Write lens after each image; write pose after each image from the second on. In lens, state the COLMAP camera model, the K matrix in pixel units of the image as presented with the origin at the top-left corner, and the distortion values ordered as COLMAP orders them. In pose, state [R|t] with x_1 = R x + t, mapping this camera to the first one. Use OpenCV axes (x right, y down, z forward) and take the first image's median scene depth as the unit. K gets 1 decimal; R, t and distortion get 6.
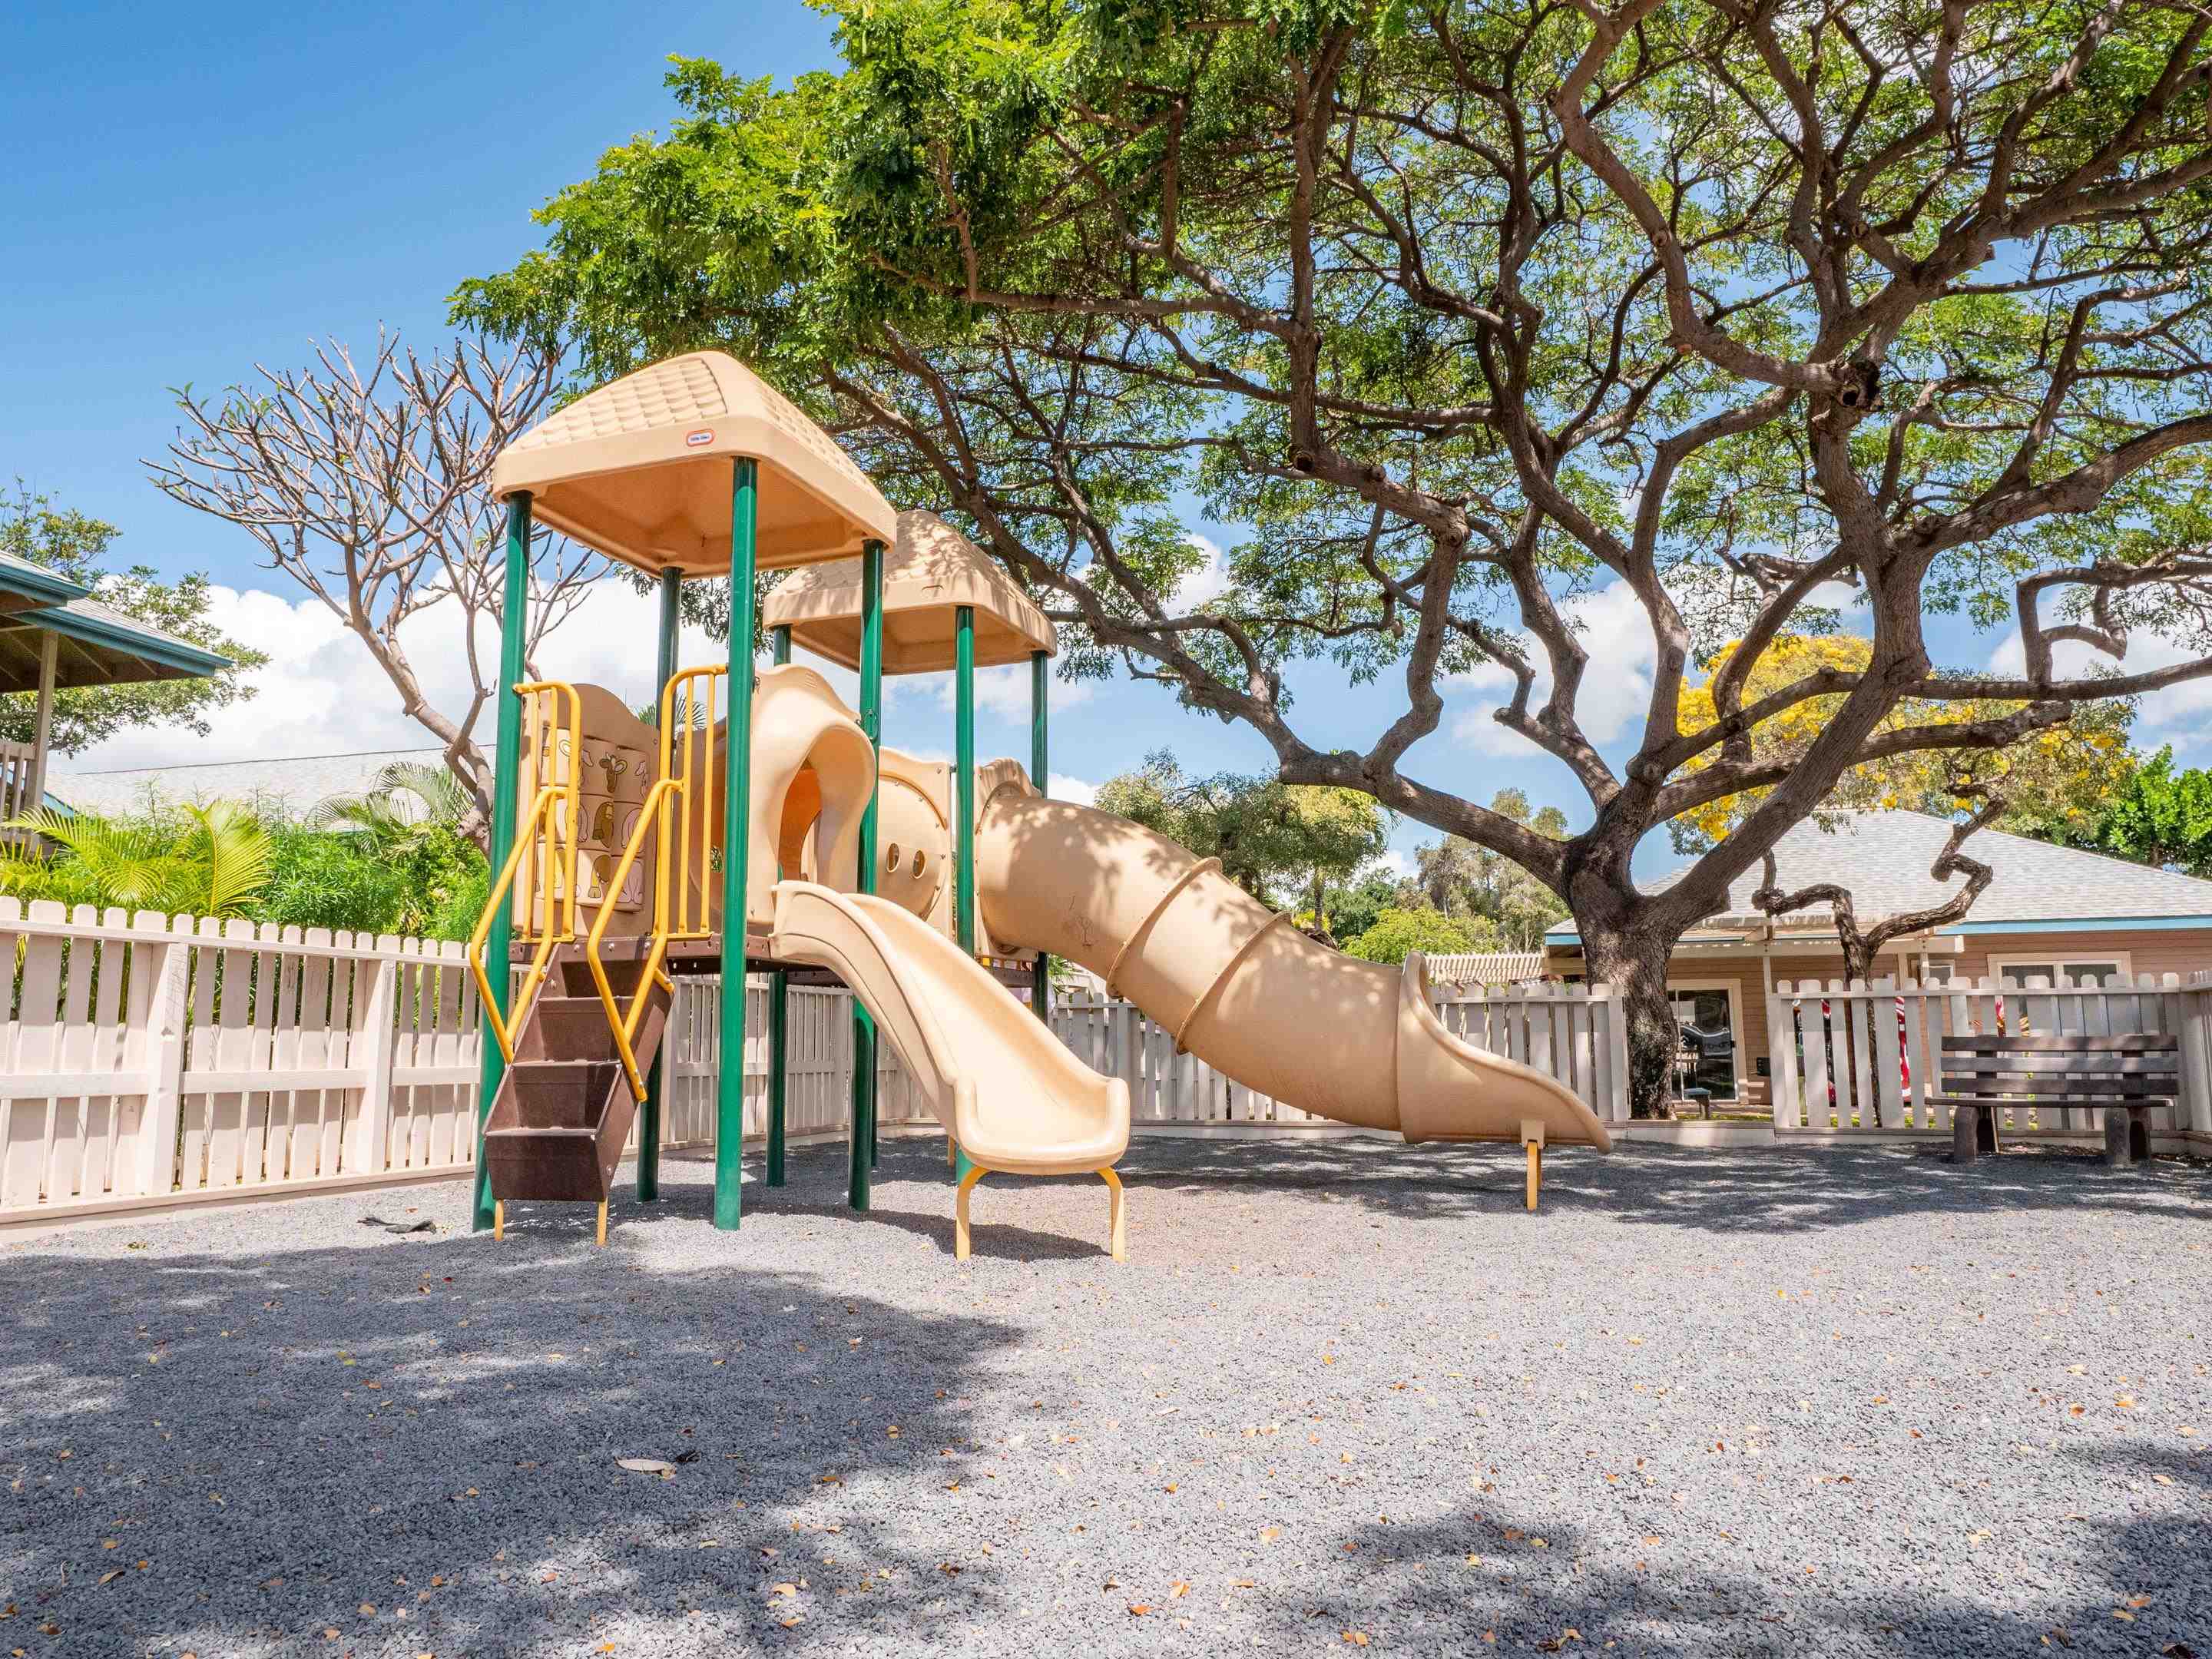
lens RADIAL K [[1491.2, 0, 1106.0], [0, 1491.2, 829.5], [0, 0, 1]] dist [-0.004055, -0.001654]
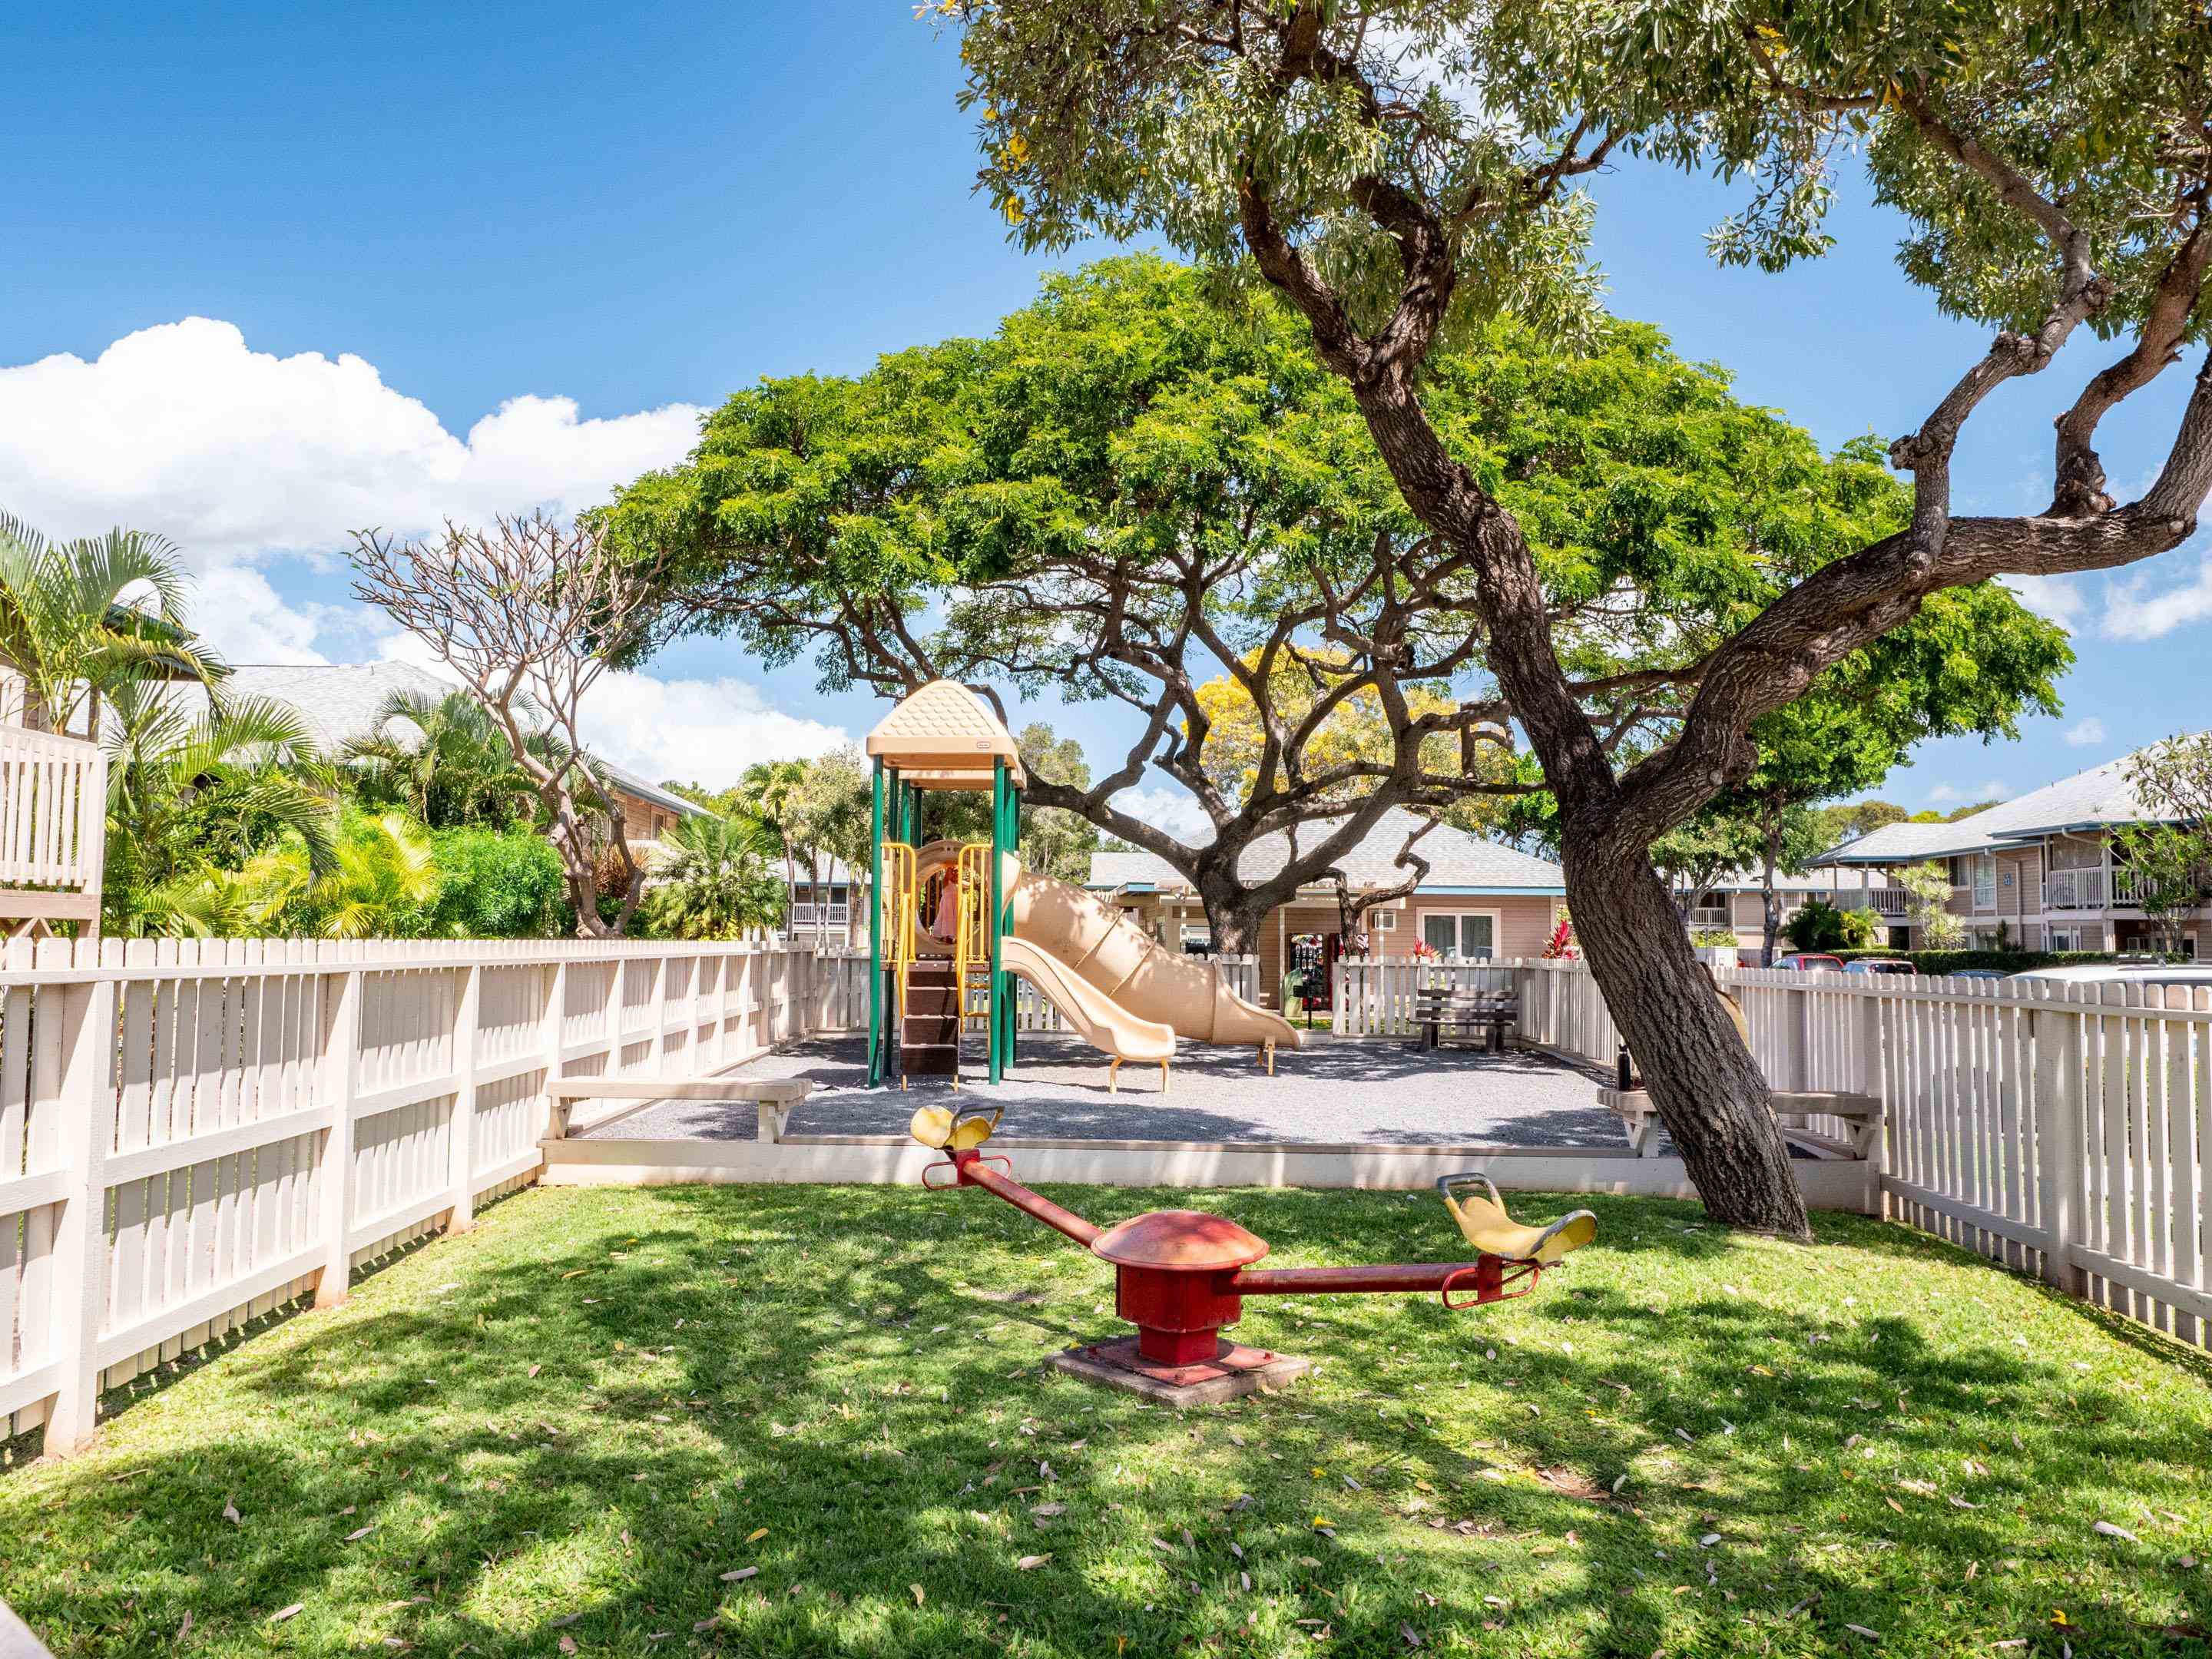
lens RADIAL K [[1491.2, 0, 1106.0], [0, 1491.2, 829.5], [0, 0, 1]] dist [-0.004055, -0.001654]
pose [[0.940913, 0.038790, 0.336421, -0.451742], [-0.063013, 0.996123, 0.061384, -0.150174], [-0.332735, -0.078956, 0.939709, -0.635036]]
